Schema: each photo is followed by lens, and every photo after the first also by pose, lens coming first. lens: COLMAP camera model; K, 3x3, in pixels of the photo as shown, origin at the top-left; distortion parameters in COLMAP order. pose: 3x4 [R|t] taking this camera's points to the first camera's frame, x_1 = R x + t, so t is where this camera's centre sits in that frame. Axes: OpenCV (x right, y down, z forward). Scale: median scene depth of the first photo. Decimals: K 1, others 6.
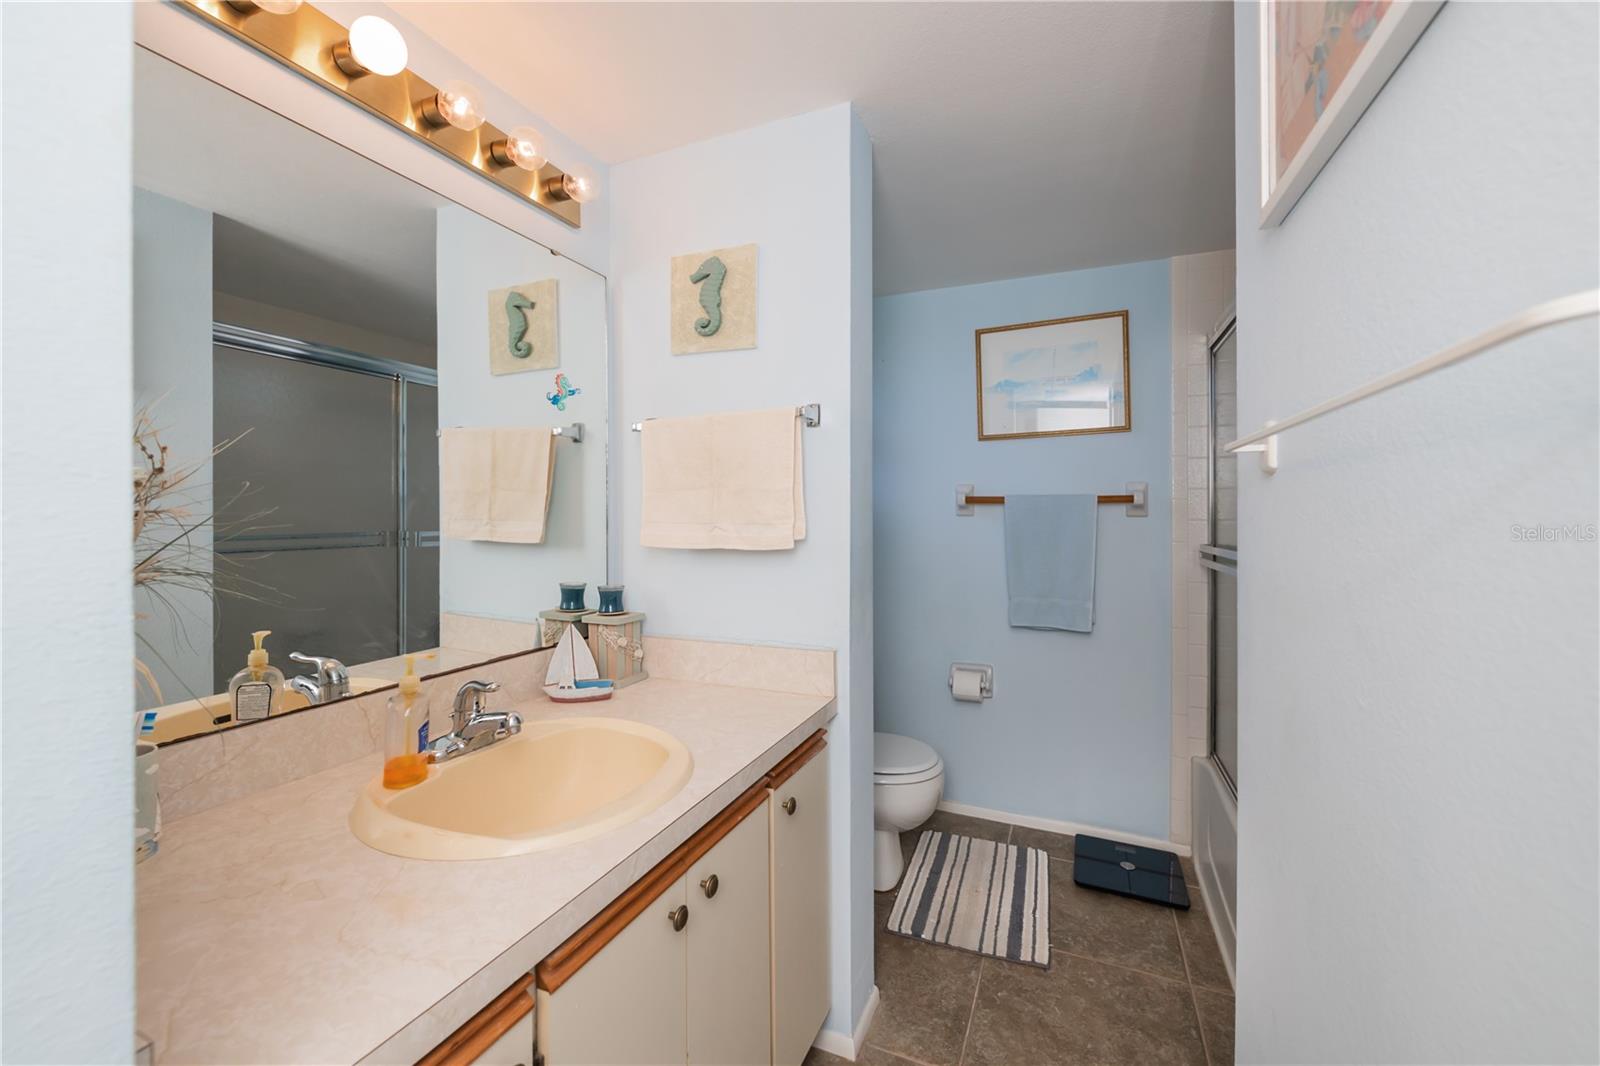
lens RADIAL K [[657.3, 0, 813.1], [0, 657.3, 512.3], [0, 0, 1]] dist [-0.001148, -0.000345]
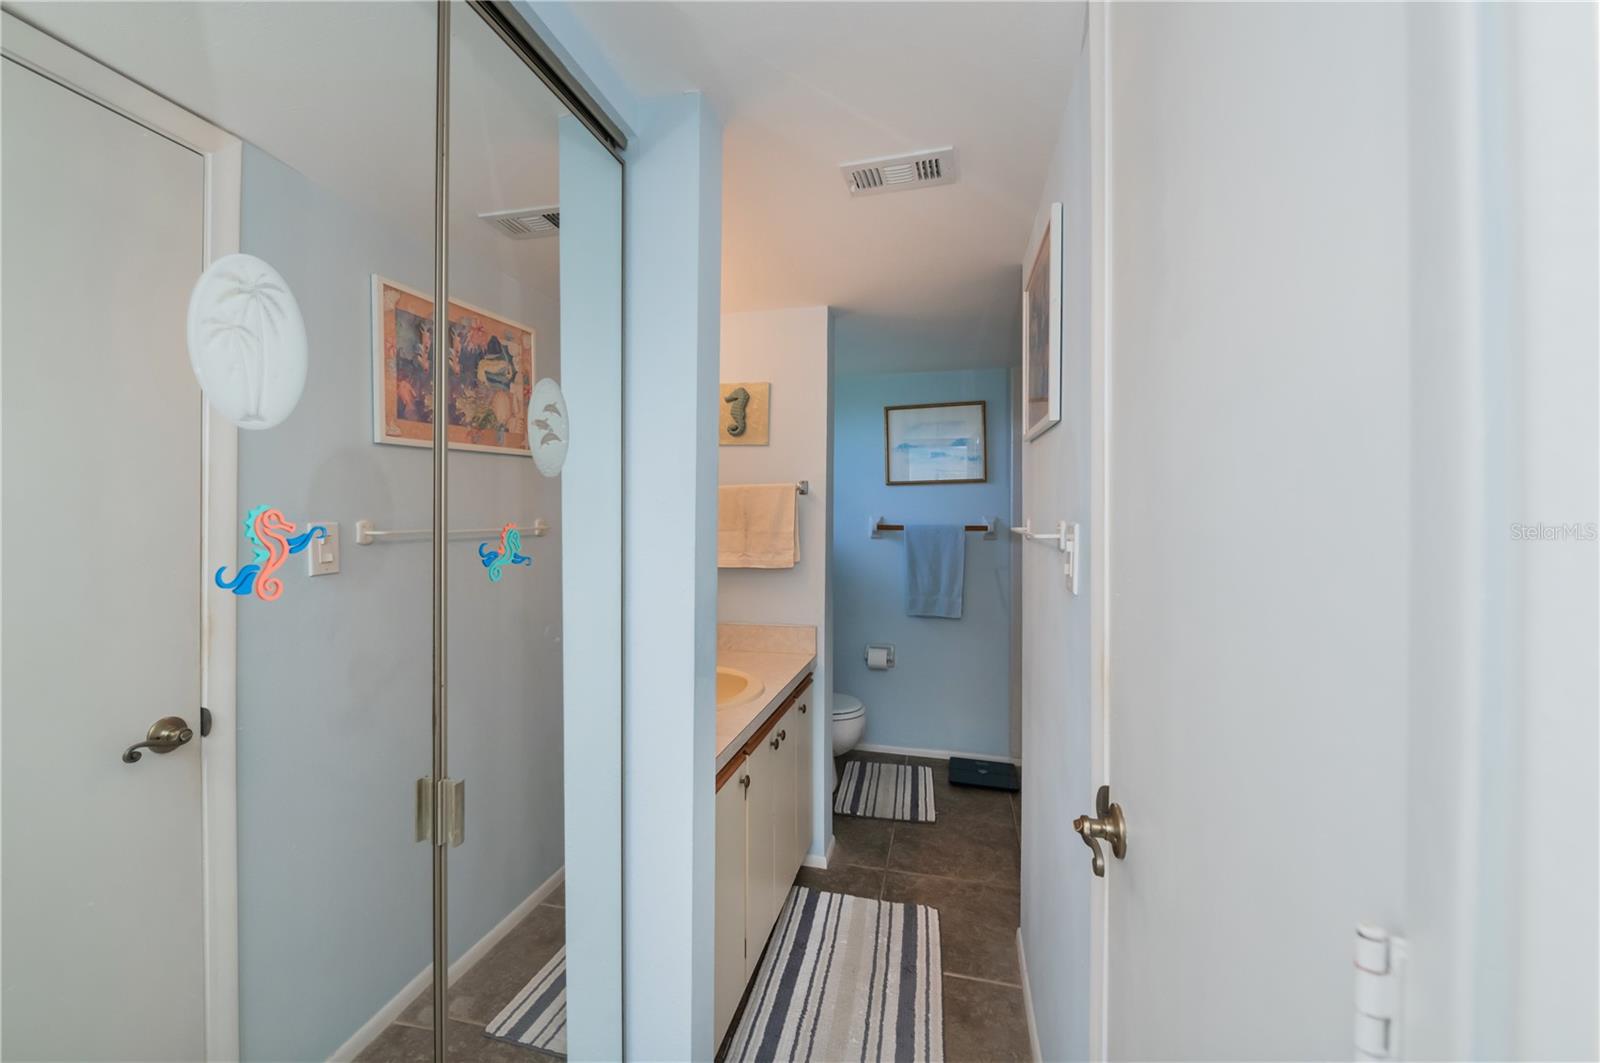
lens RADIAL K [[643.8, 0, 802.4], [0, 643.8, 520.6], [0, 0, 1]] dist [-0.001480, -0.000307]
pose [[0.987840, 0.002825, 0.155447, -0.167613], [-0.003784, 0.999976, 0.005875, -0.047397], [-0.155427, -0.006392, 0.987827, -0.404923]]
